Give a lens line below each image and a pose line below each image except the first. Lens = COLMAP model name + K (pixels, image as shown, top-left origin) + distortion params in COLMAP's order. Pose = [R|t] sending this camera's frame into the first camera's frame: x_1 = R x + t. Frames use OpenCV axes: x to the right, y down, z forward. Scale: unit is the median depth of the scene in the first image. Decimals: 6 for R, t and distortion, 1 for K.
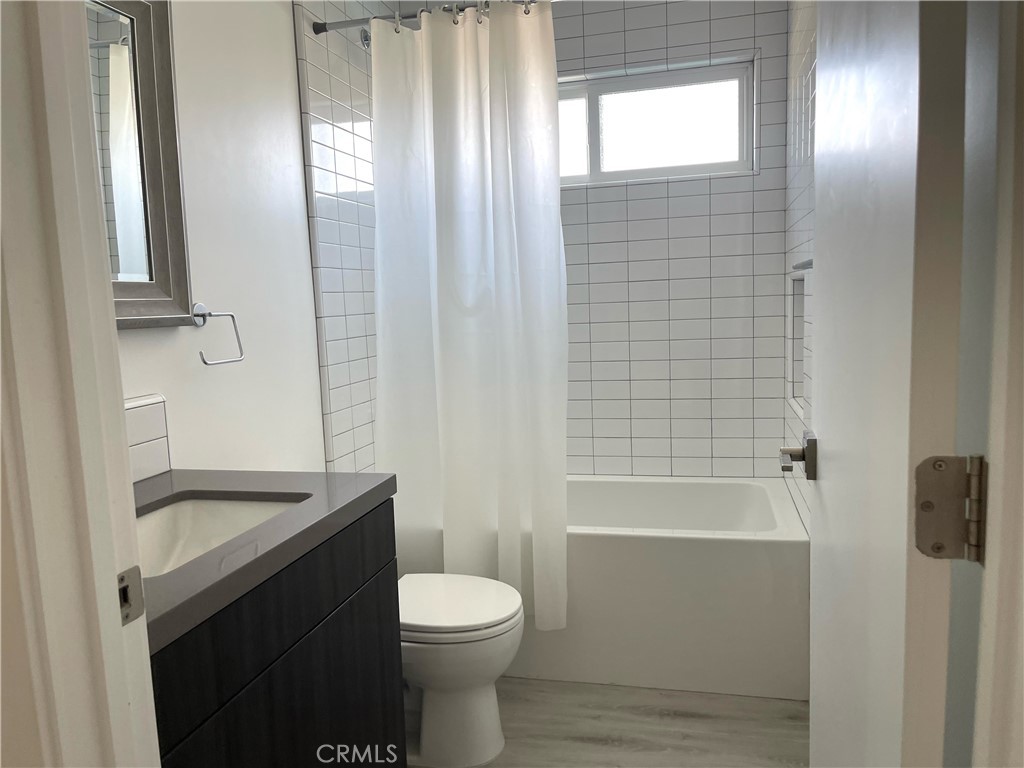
lens RADIAL K [[777.5, 0, 510.6], [0, 777.5, 383.4], [0, 0, 1]] dist [0.012417, 0.005257]
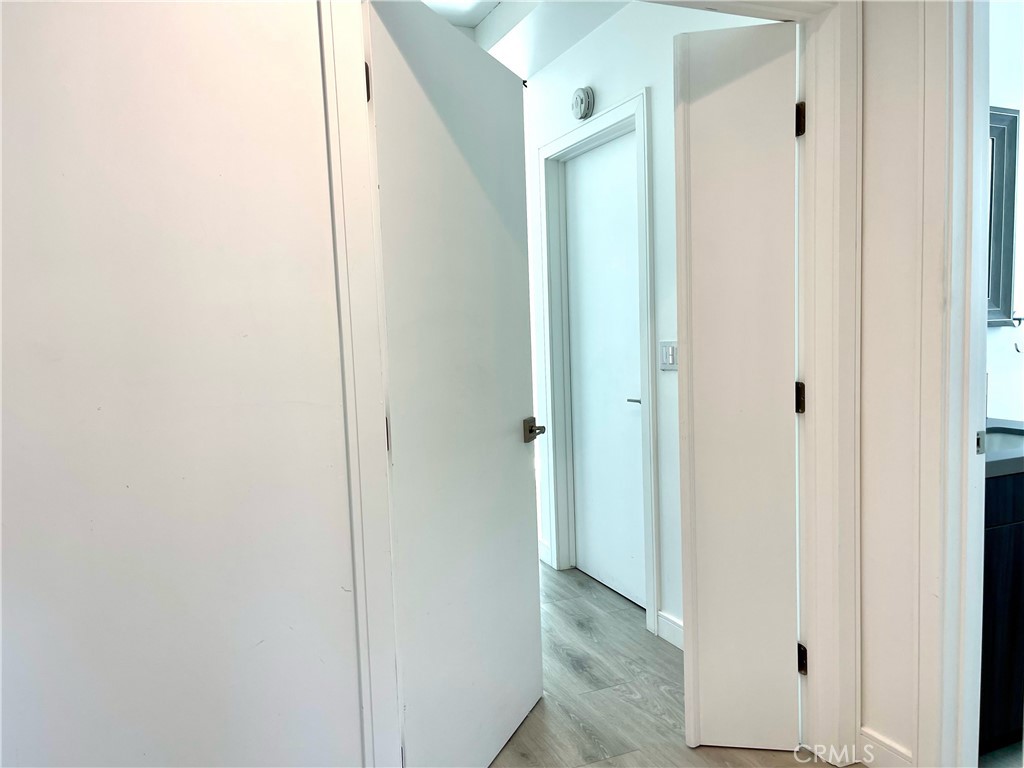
lens RADIAL K [[777.5, 0, 510.9], [0, 777.5, 382.7], [0, 0, 1]] dist [0.012417, 0.005257]
pose [[0.594696, 0.060736, -0.801653, 0.468835], [-0.066183, 0.997456, 0.026474, 0.116988], [0.801222, 0.037312, 0.597203, -1.337813]]
